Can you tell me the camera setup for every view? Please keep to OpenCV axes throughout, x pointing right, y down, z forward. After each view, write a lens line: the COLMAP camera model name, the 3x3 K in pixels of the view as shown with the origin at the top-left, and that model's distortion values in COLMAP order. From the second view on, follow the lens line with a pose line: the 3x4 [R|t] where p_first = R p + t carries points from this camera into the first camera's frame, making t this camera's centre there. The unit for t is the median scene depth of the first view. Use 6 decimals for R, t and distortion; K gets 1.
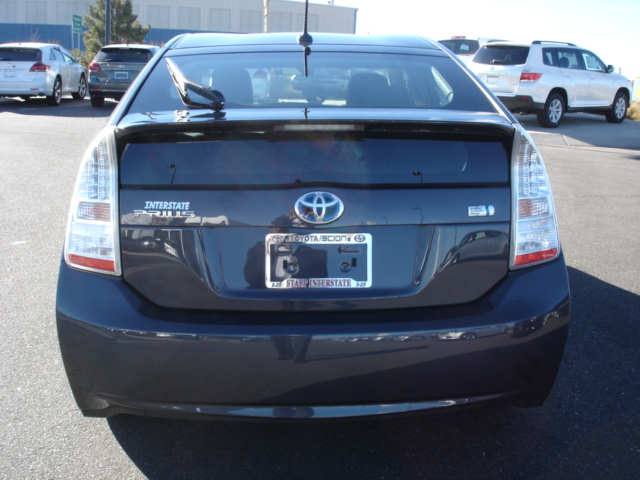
lens RADIAL K [[707.6, 0, 320.0], [0, 707.6, 240.0], [0, 0, 1]] dist [-0.060098, -0.000944]
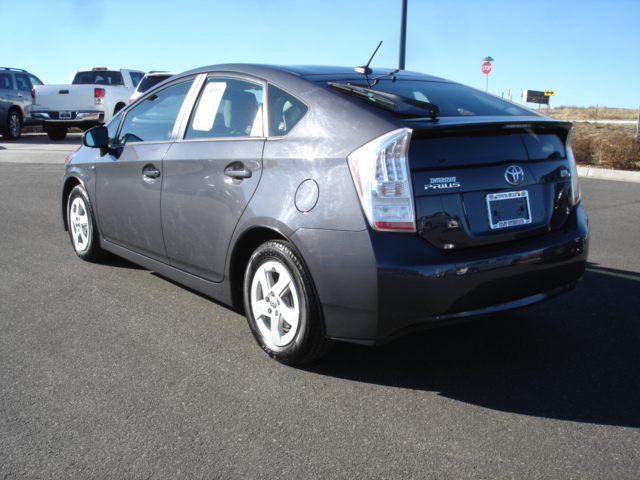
lens RADIAL K [[707.6, 0, 320.0], [0, 707.6, 240.0], [0, 0, 1]] dist [-0.060098, -0.000944]
pose [[0.807909, -0.111272, 0.578707, -1.284694], [0.135995, 0.990709, 0.000633, 0.039218], [-0.573401, 0.078190, 0.815535, -0.055289]]
